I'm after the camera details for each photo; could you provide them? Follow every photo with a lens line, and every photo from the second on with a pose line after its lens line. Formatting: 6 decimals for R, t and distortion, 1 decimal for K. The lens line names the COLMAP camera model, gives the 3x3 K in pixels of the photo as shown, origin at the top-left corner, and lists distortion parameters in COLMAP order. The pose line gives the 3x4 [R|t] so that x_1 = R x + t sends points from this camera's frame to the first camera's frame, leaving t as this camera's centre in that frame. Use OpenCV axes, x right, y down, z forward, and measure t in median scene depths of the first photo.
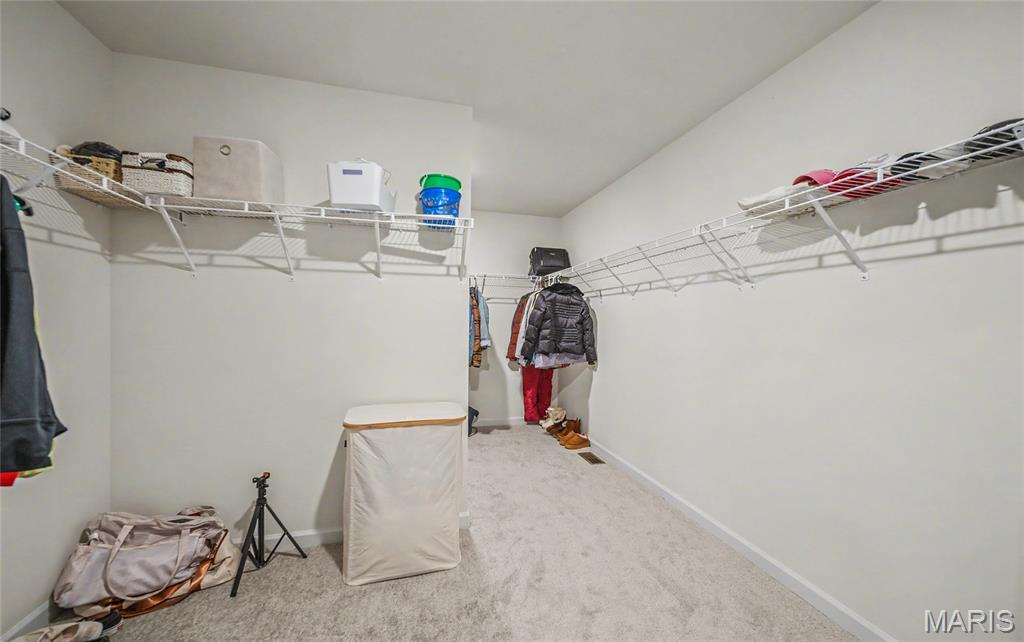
lens RADIAL K [[375.9, 0, 512.5], [0, 375.9, 308.5], [0, 0, 1]] dist [-0.002194, -0.000320]
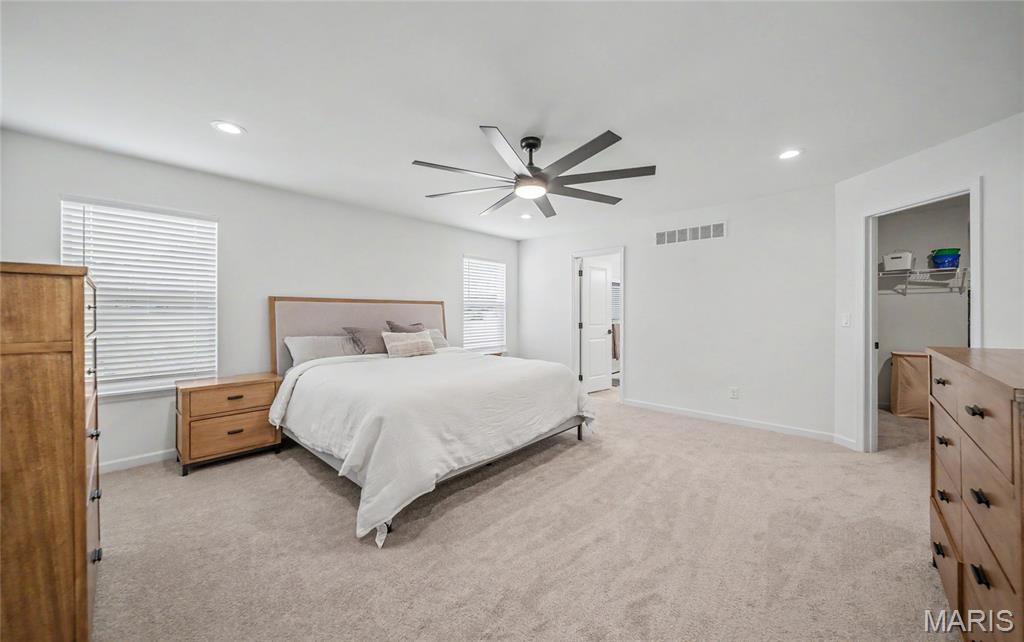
lens RADIAL K [[375.9, 0, 512.5], [0, 375.9, 308.5], [0, 0, 1]] dist [-0.002194, -0.000320]
pose [[0.528075, -0.014300, -0.849077, 0.306031], [0.022833, 0.999736, -0.002637, -0.054121], [0.848891, -0.017995, 0.528262, -2.176689]]
